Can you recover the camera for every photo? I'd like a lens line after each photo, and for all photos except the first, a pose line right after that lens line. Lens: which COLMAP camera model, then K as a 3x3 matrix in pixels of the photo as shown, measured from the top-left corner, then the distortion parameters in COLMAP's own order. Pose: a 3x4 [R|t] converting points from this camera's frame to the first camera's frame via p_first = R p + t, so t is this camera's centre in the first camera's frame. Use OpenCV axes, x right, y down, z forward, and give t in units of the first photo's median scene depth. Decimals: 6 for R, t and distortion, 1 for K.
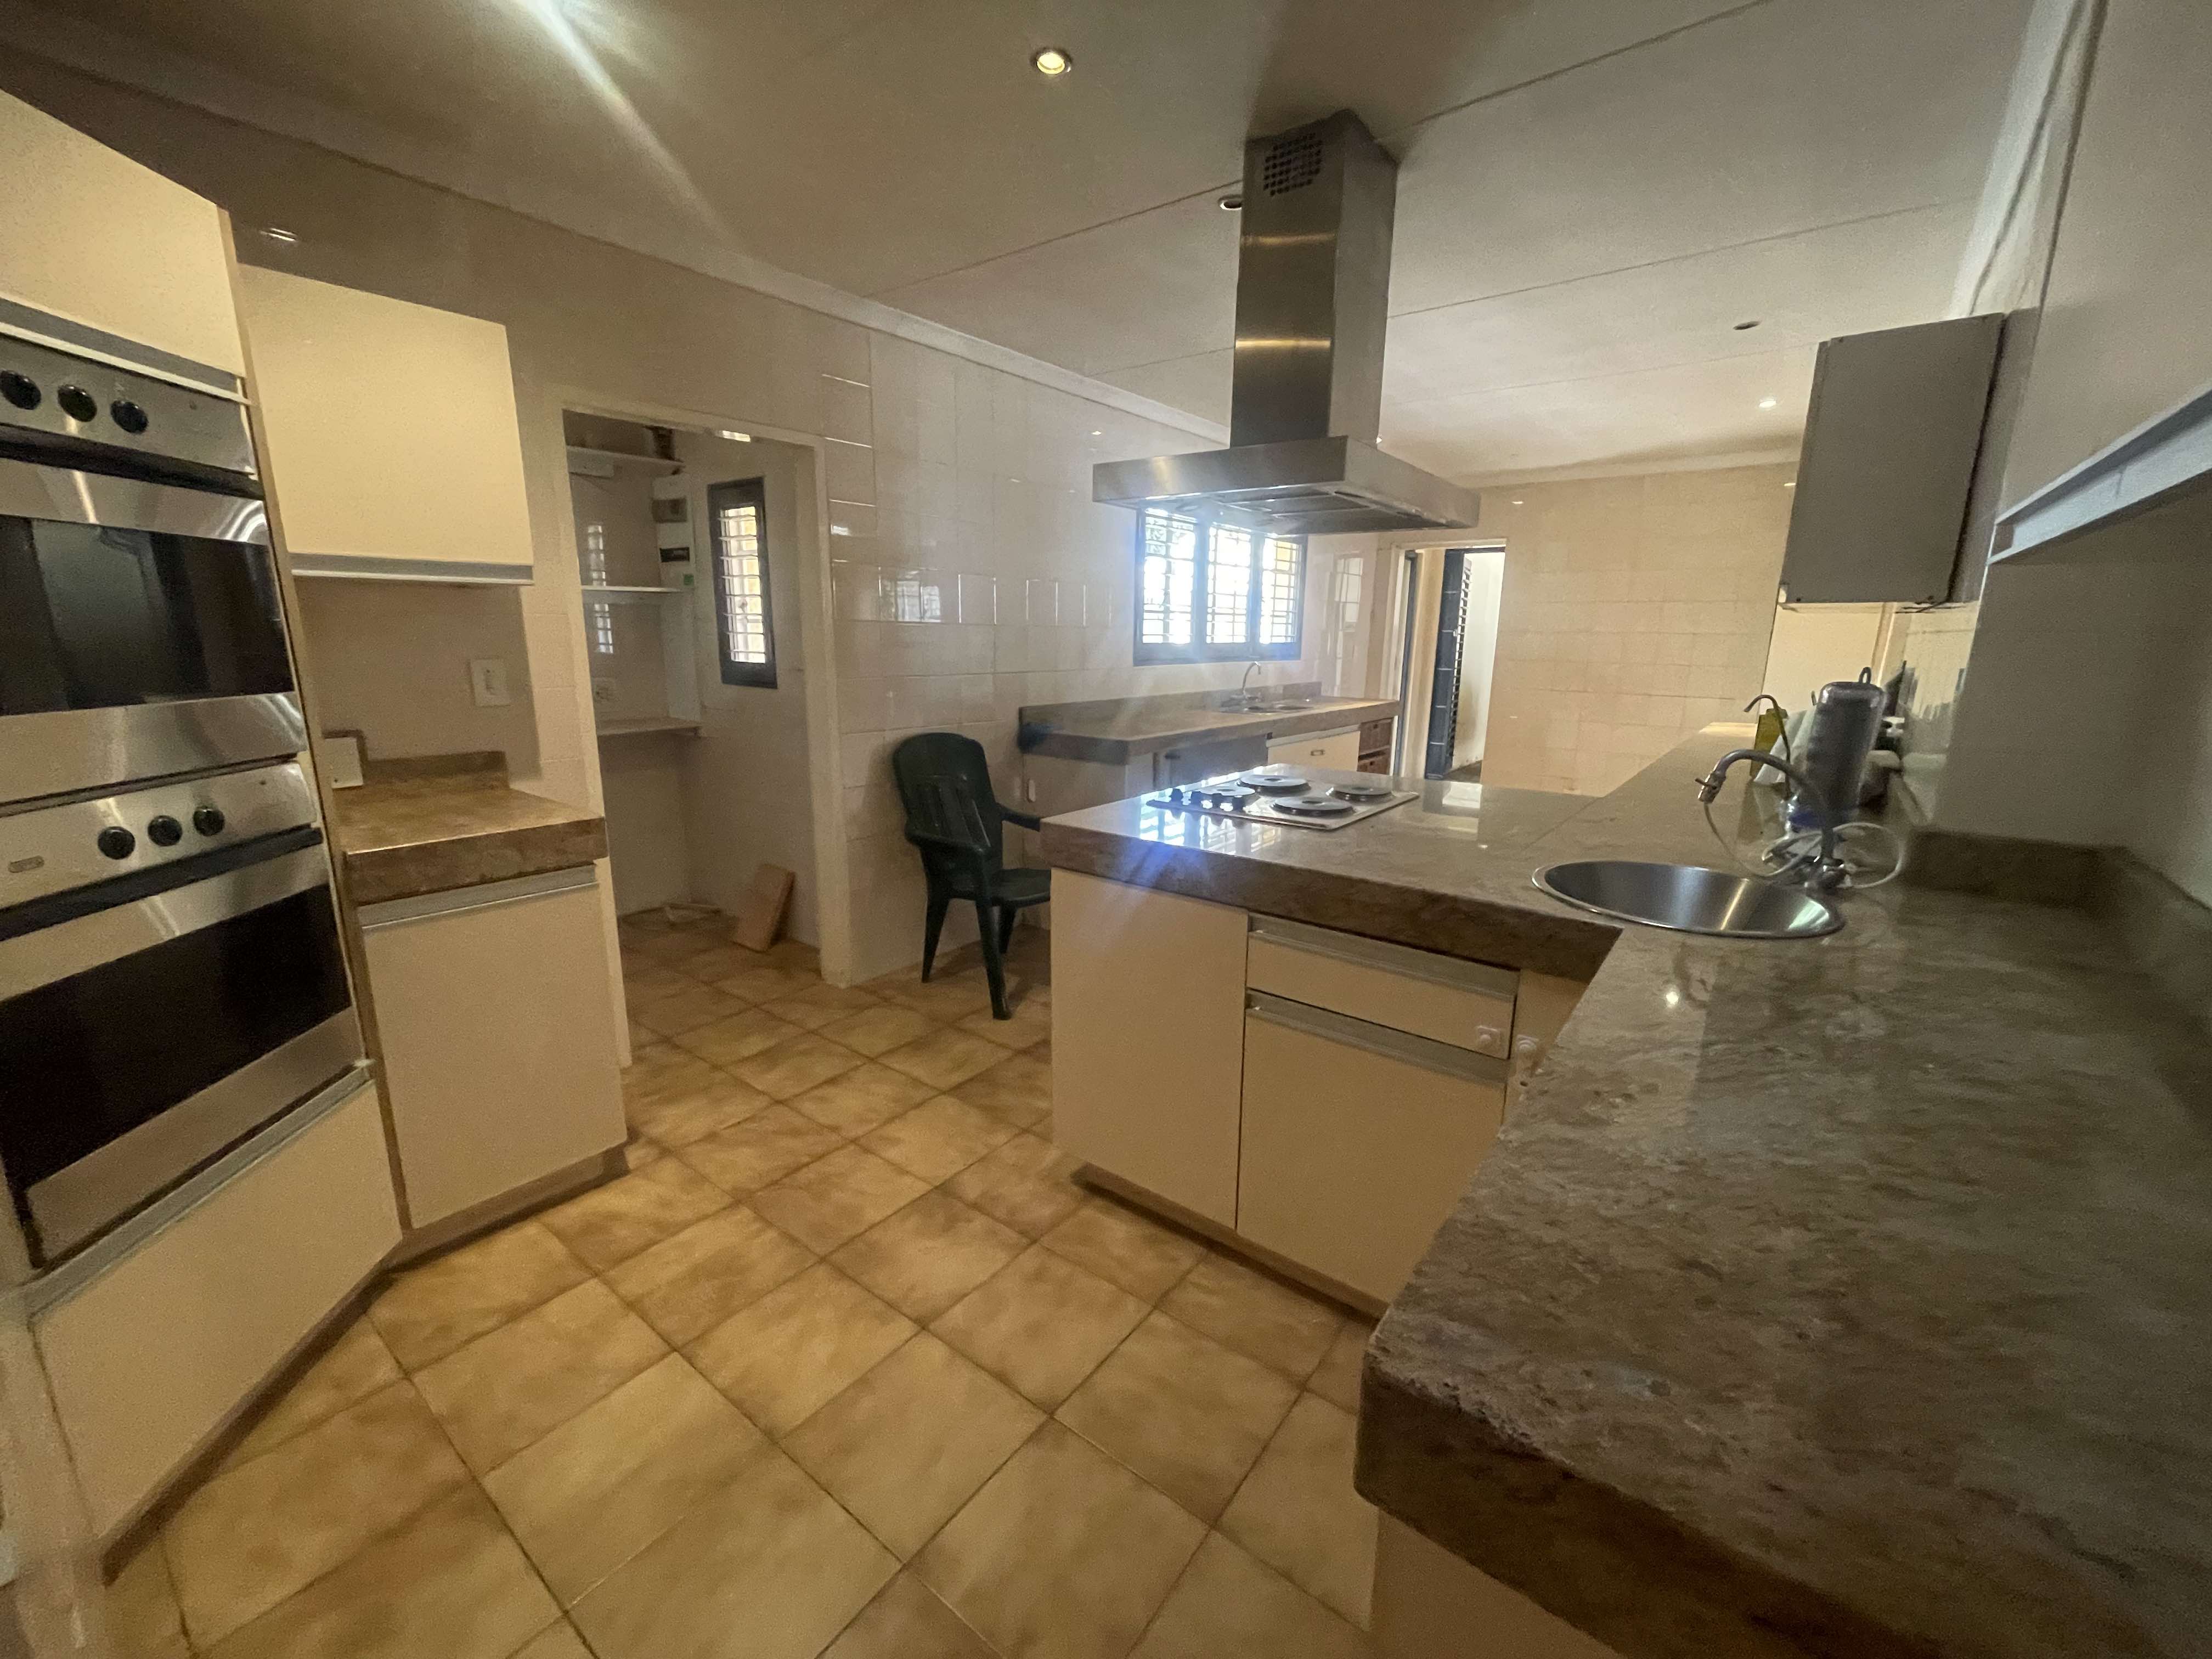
lens RADIAL K [[896.5, 0, 1107.7], [0, 896.5, 820.2], [0, 0, 1]] dist [-0.004802, 0.001728]
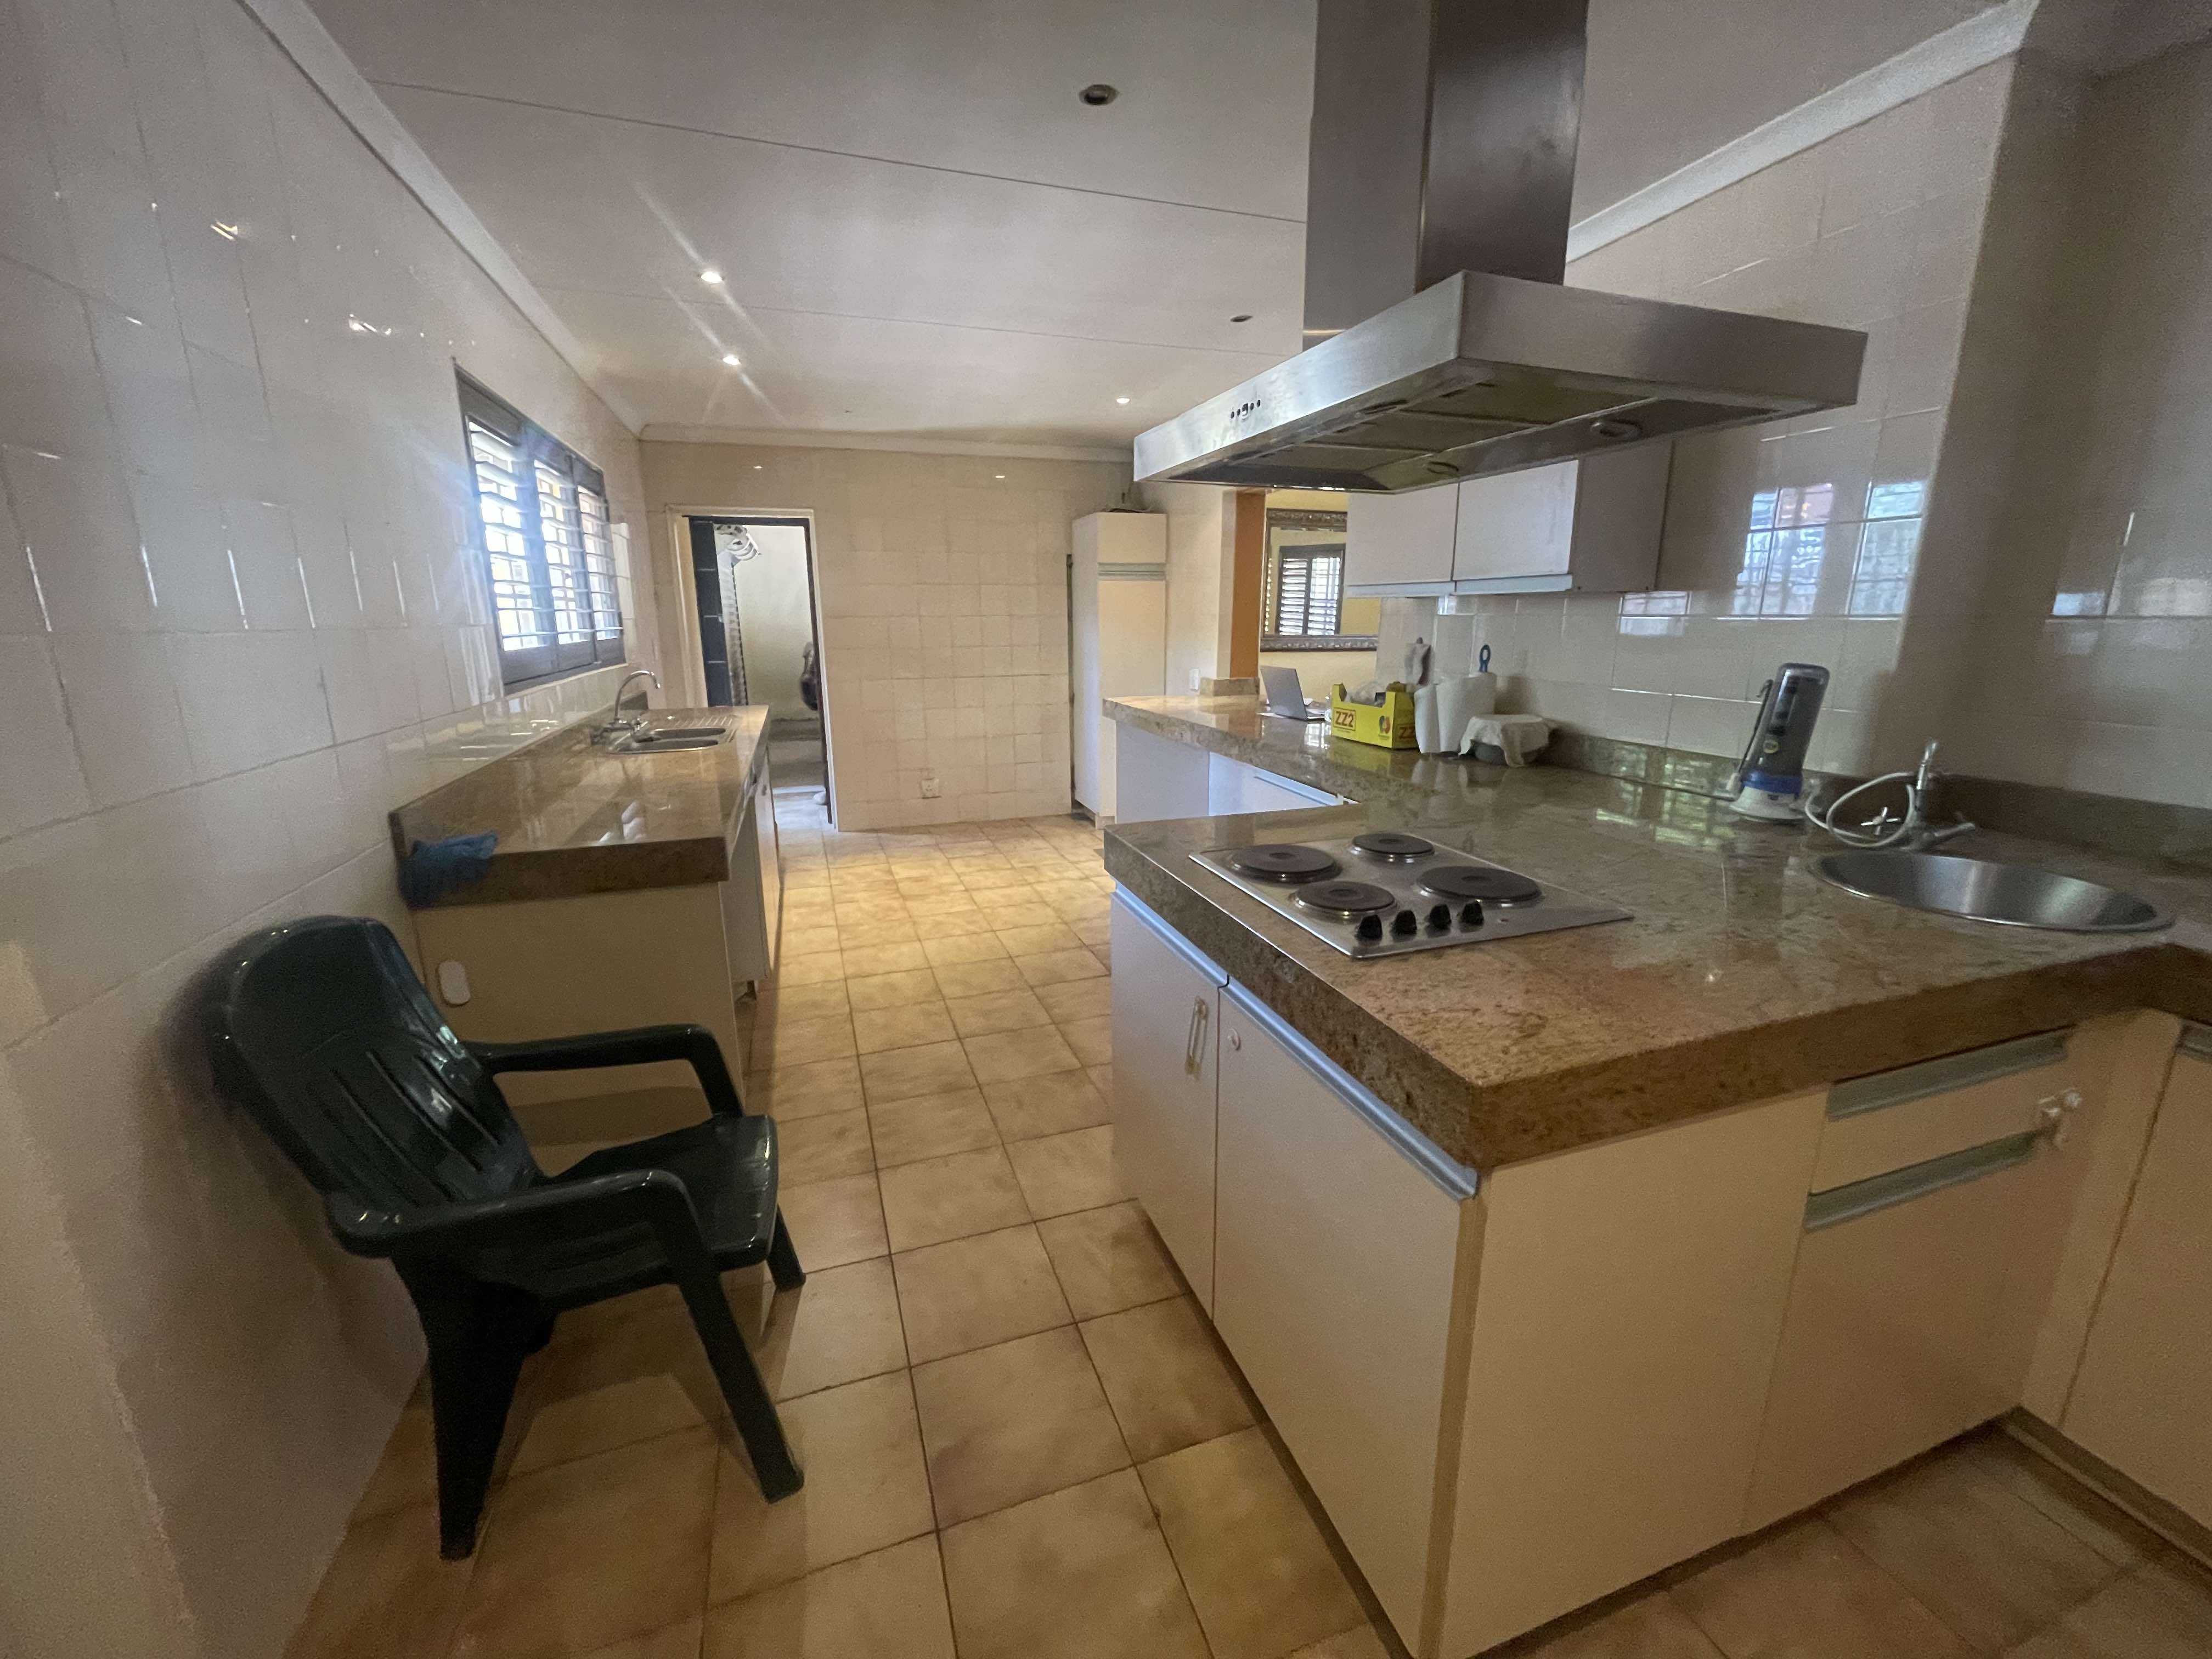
lens RADIAL K [[896.5, 0, 1113.7], [0, 896.5, 838.7], [0, 0, 1]] dist [-0.004802, 0.001728]
pose [[0.551684, -0.216125, 0.805565, -0.259864], [0.180351, 0.973905, 0.137777, -0.108689], [-0.814321, 0.069276, 0.576266, 0.446844]]
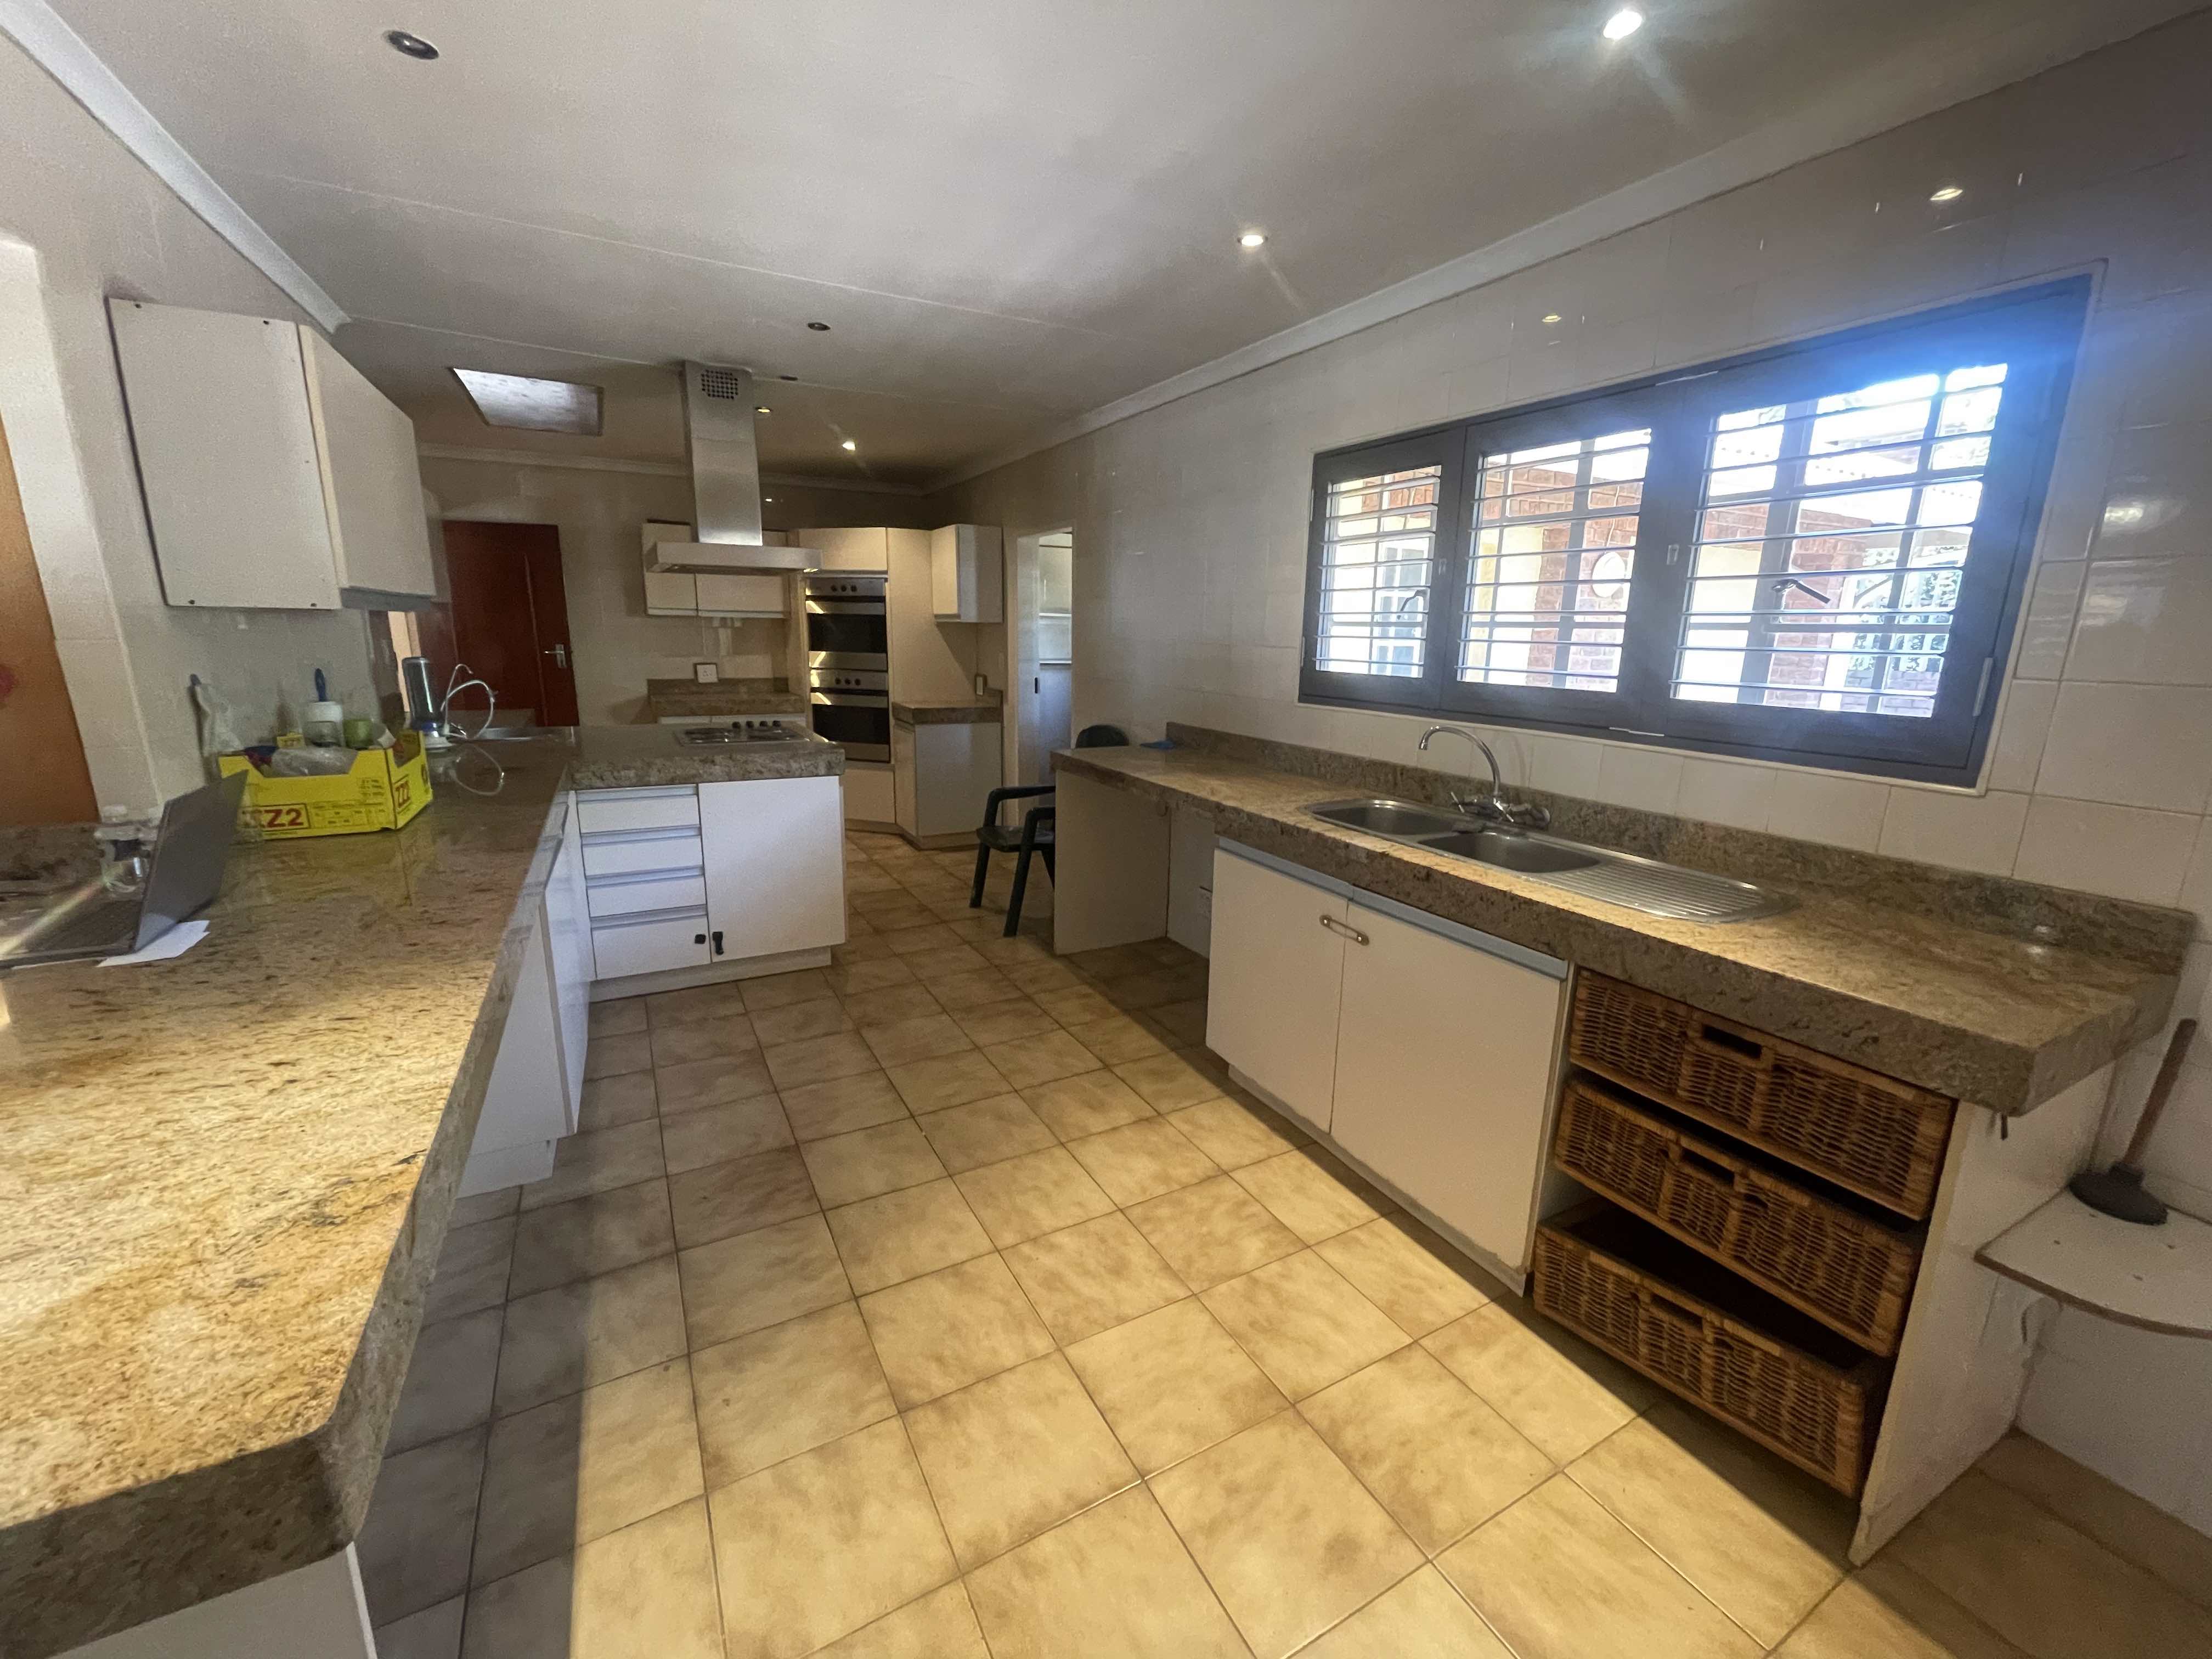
lens RADIAL K [[896.5, 0, 1111.7], [0, 896.5, 840.2], [0, 0, 1]] dist [-0.004802, 0.001728]
pose [[-0.404856, 0.195492, -0.893238, 0.850916], [-0.209213, 0.931159, 0.298617, -0.286855], [0.890124, 0.307774, -0.336086, 1.306902]]
